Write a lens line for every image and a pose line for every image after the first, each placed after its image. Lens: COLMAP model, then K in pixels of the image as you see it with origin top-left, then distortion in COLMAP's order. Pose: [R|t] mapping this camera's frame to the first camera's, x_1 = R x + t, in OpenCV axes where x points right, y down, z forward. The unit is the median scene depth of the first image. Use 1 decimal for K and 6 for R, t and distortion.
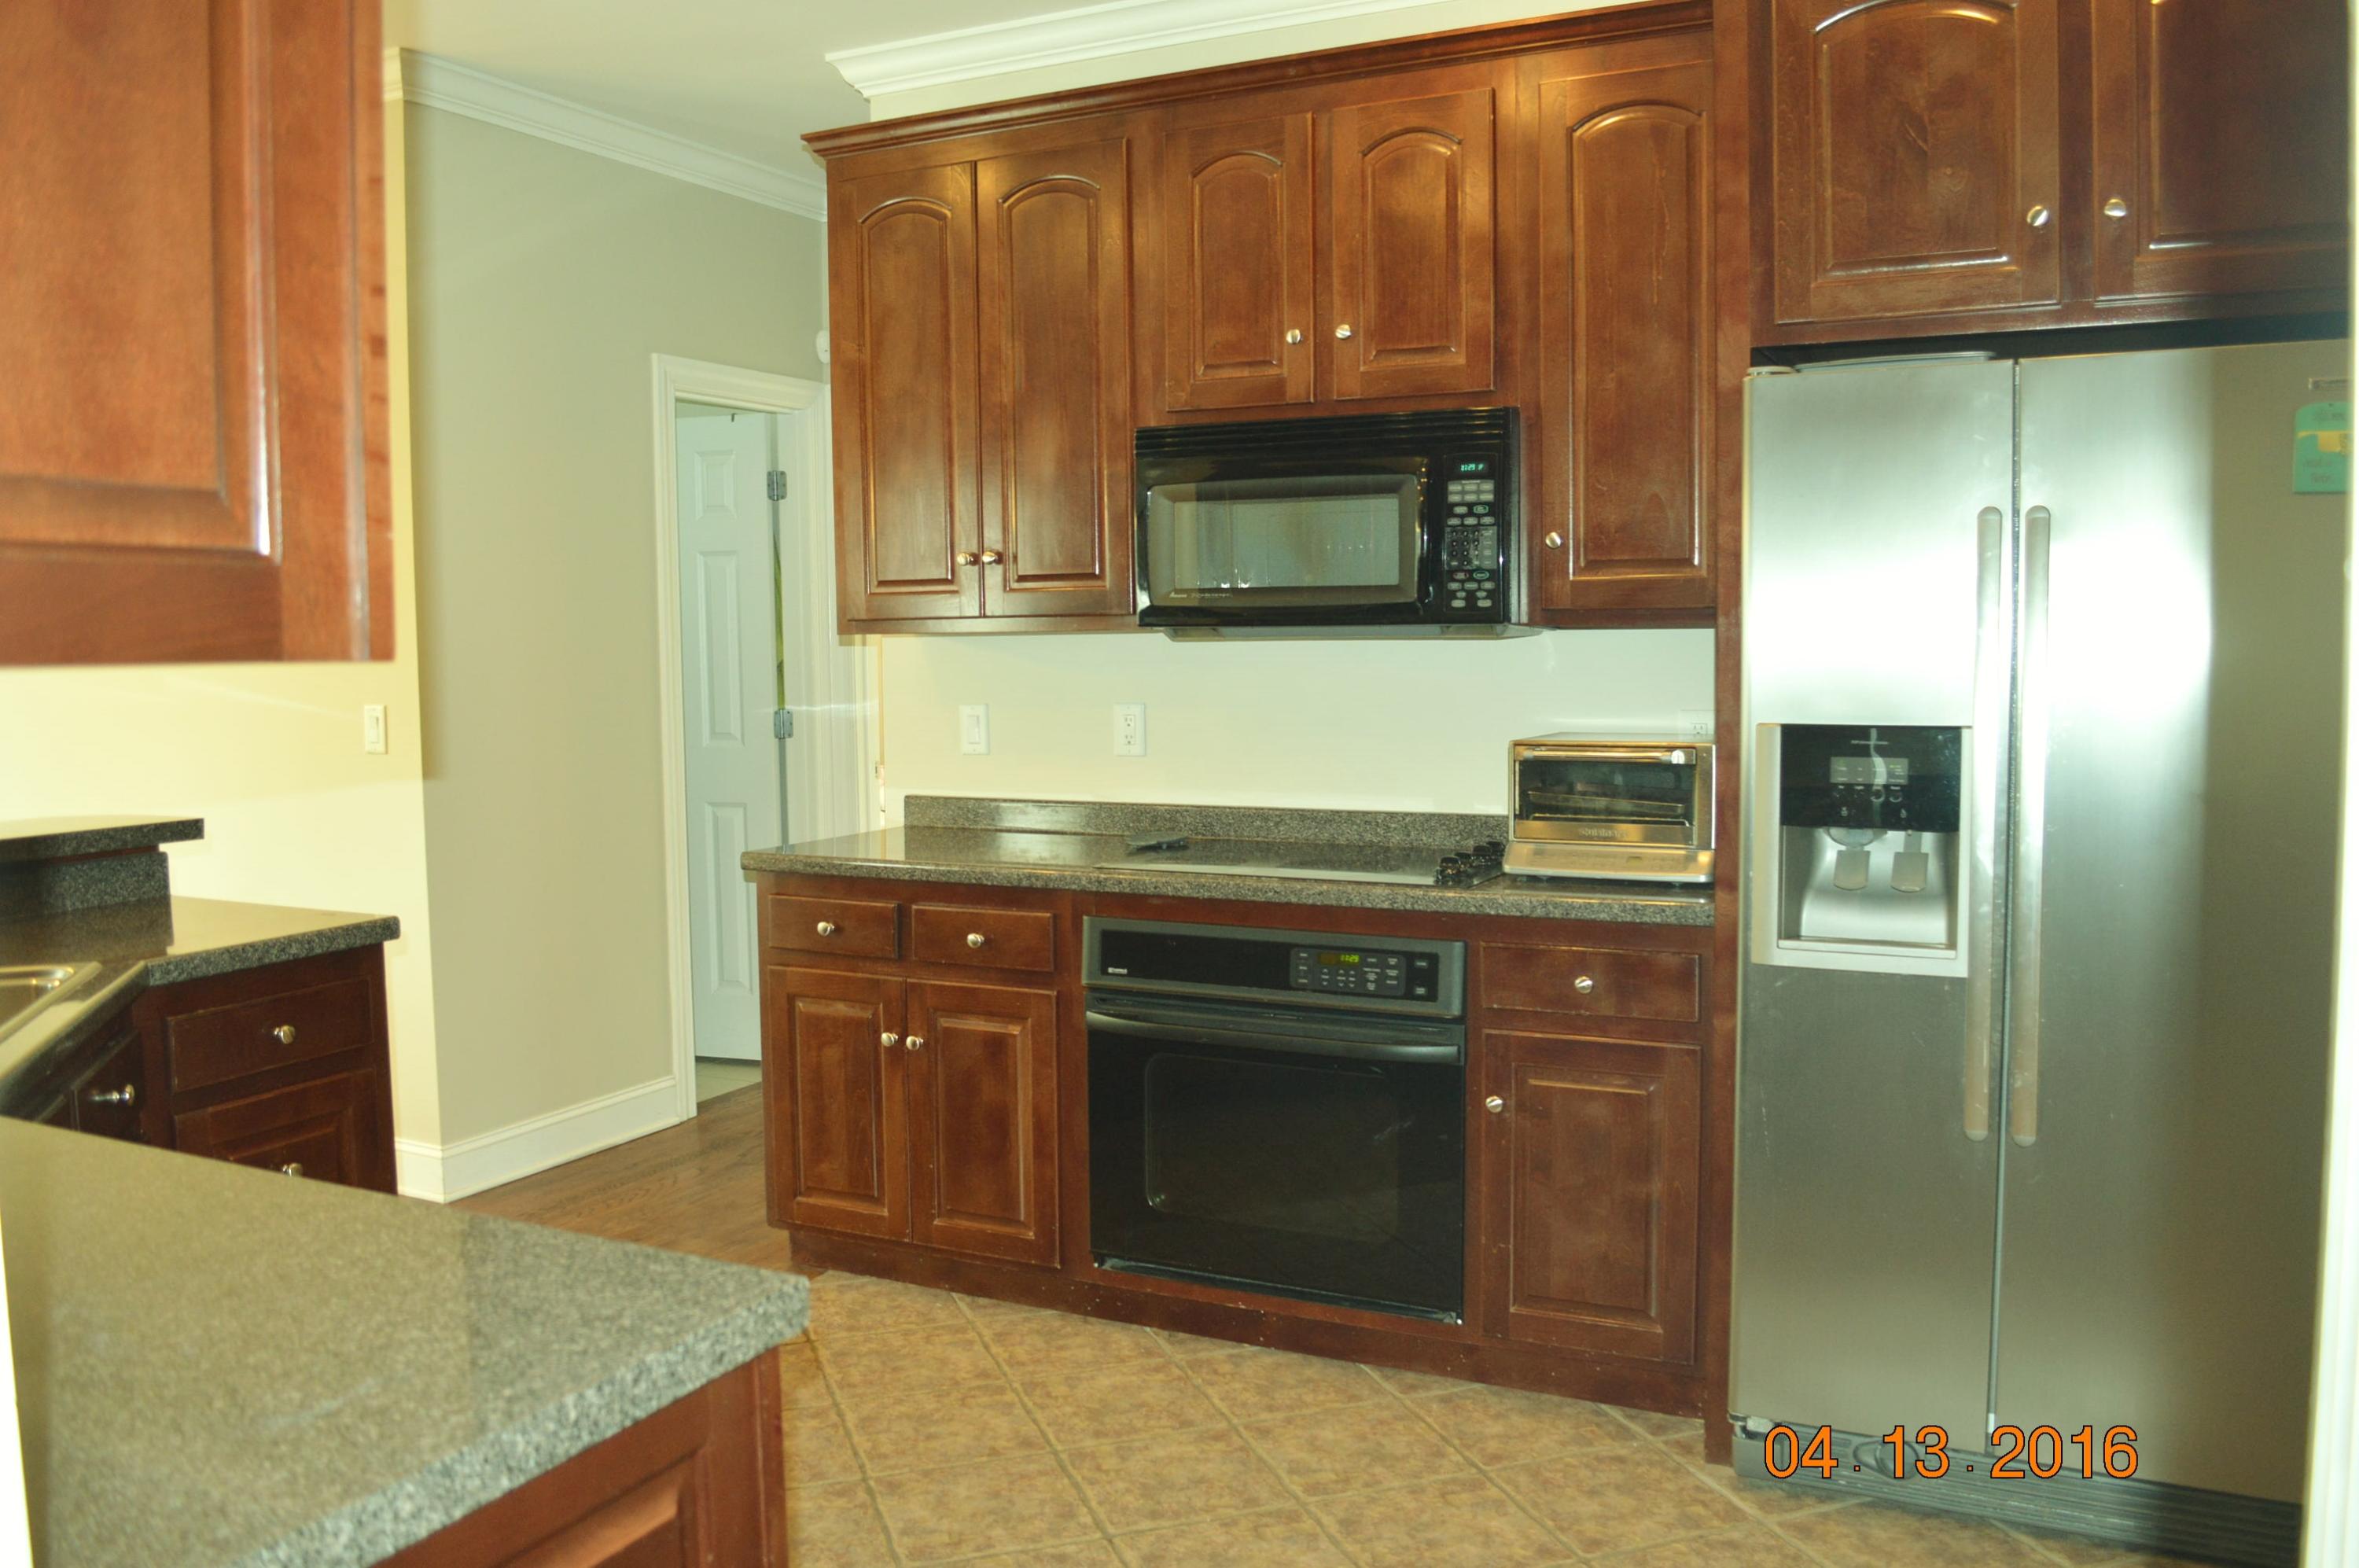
lens RADIAL K [[1871.8, 0, 1179.8], [0, 1871.8, 775.7], [0, 0, 1]] dist [-0.082872, 0.010634]
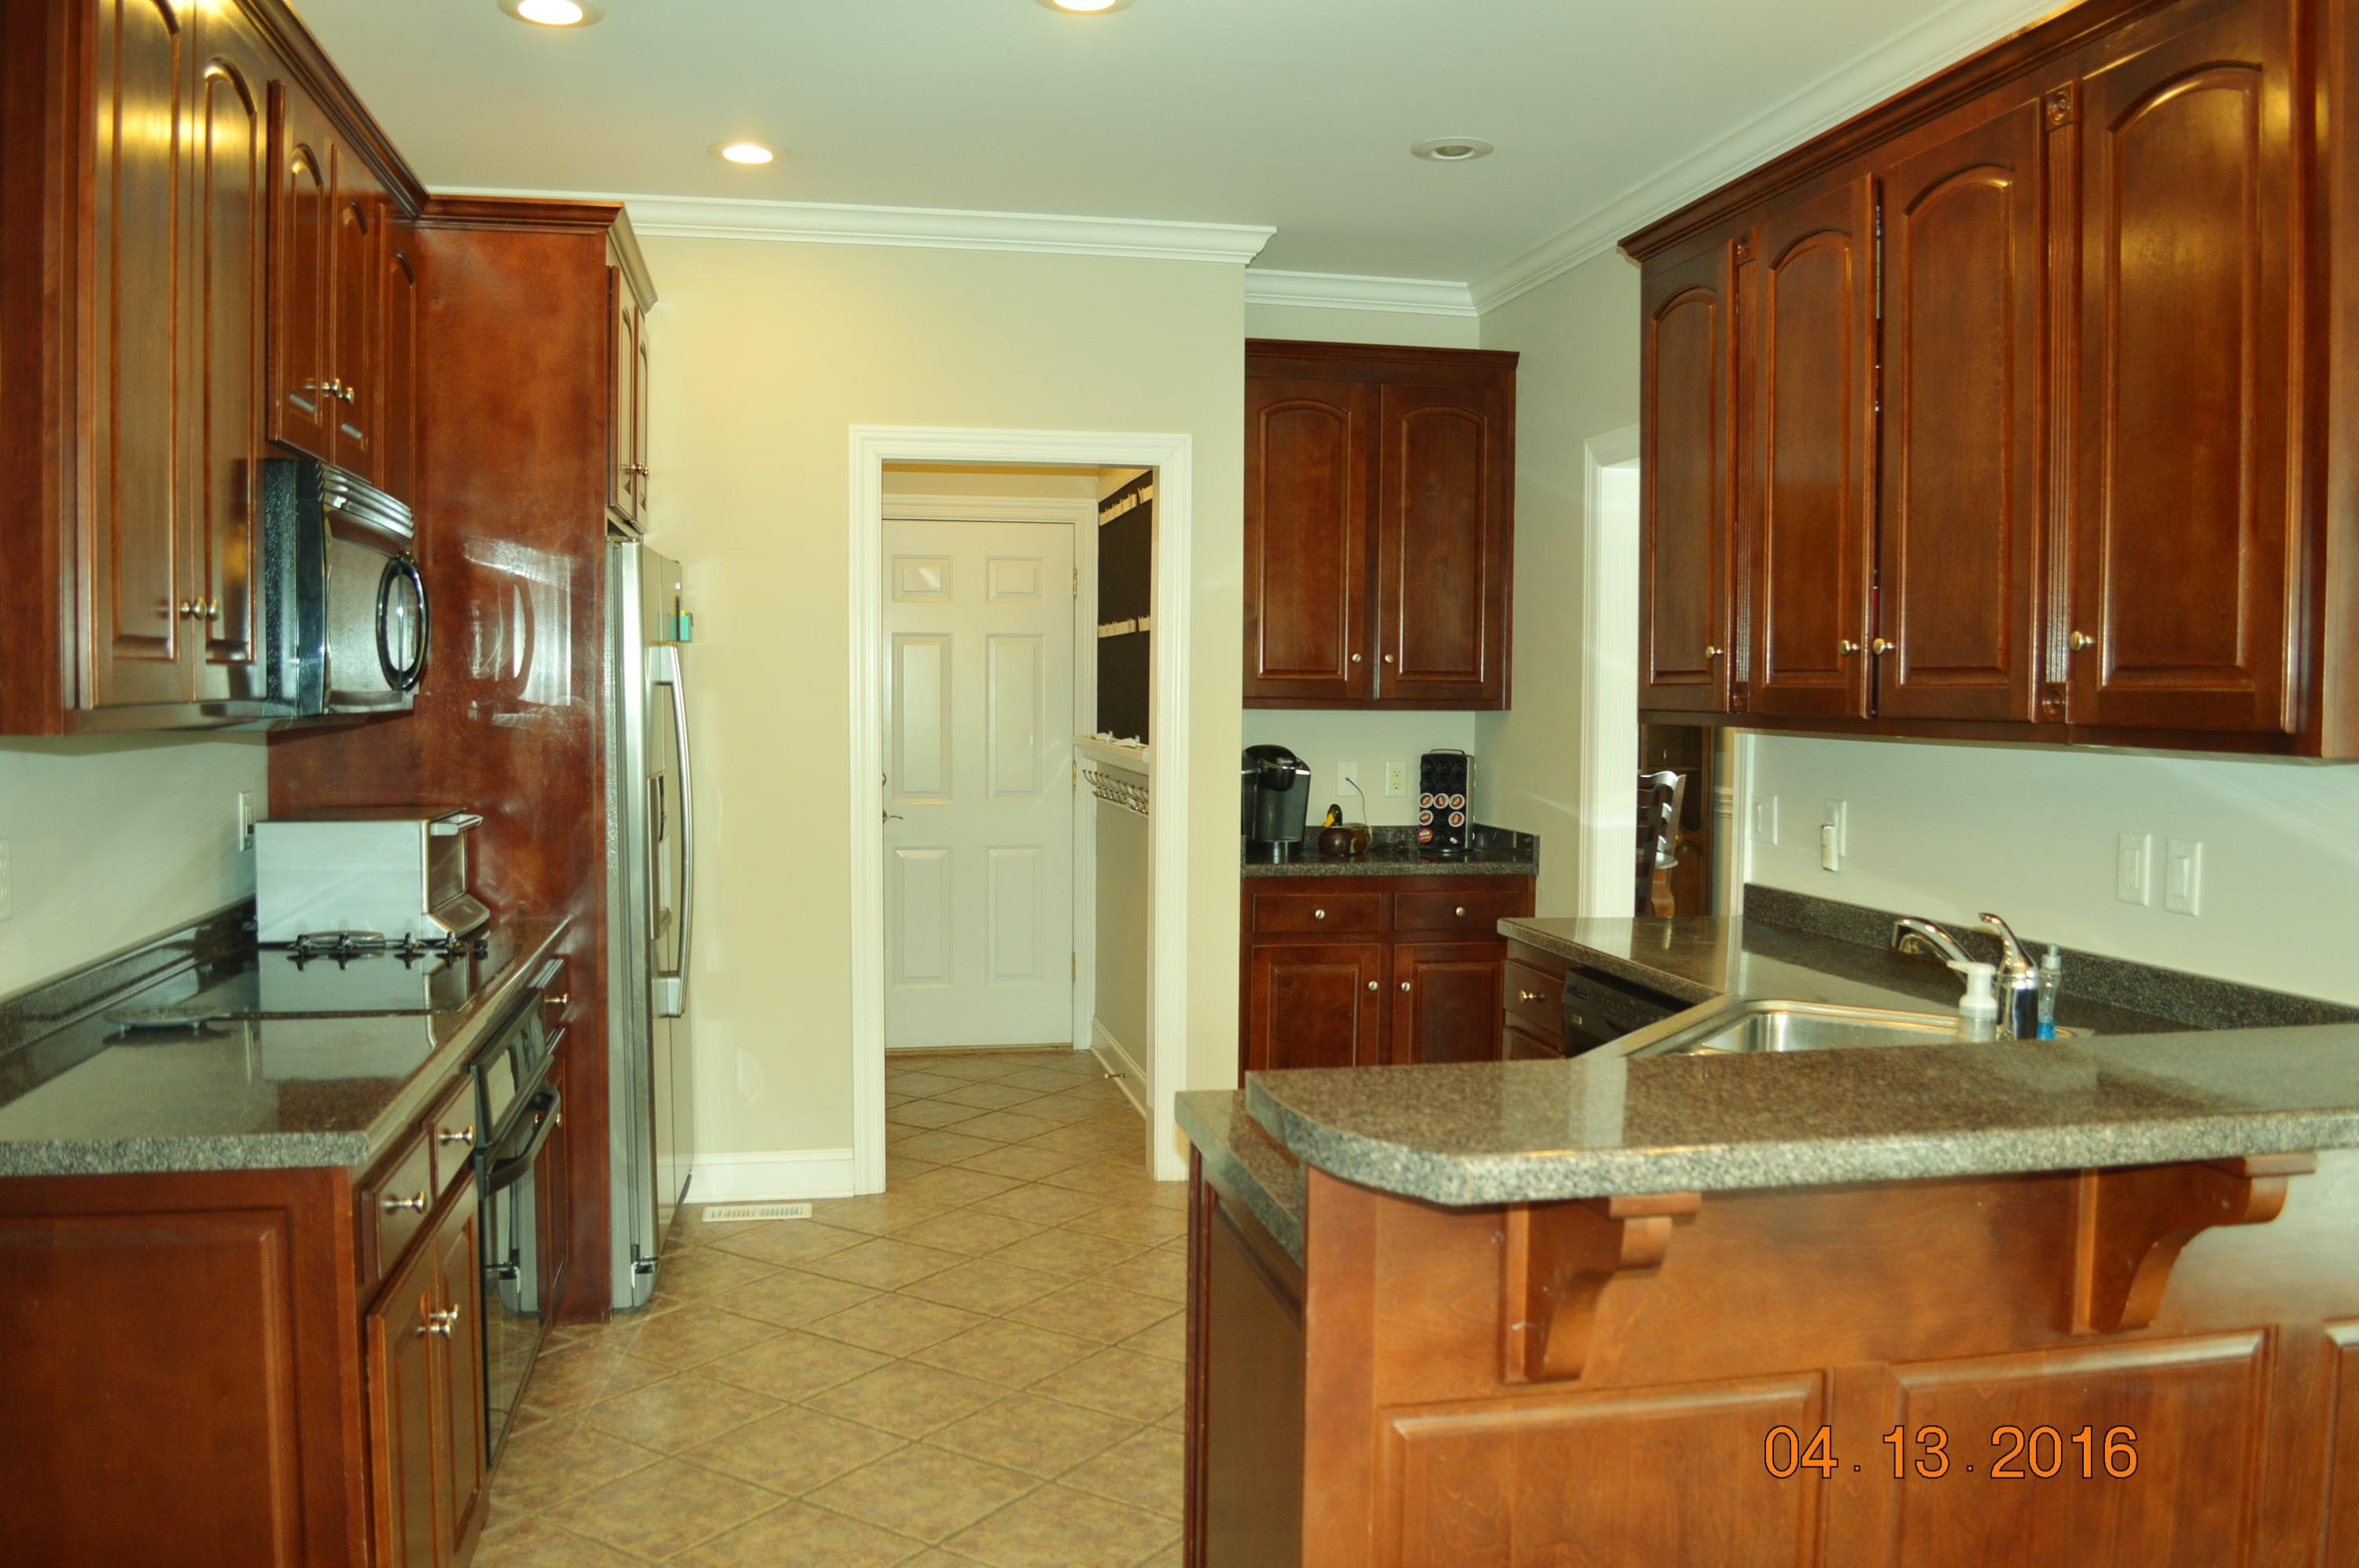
lens RADIAL K [[1871.8, 0, 1188.0], [0, 1871.8, 778.0], [0, 0, 1]] dist [-0.082872, 0.010634]
pose [[-0.617138, -0.028164, 0.786351, -0.968898], [0.064938, 0.994127, 0.086570, -0.109138], [-0.784171, 0.104490, -0.611684, 1.364291]]
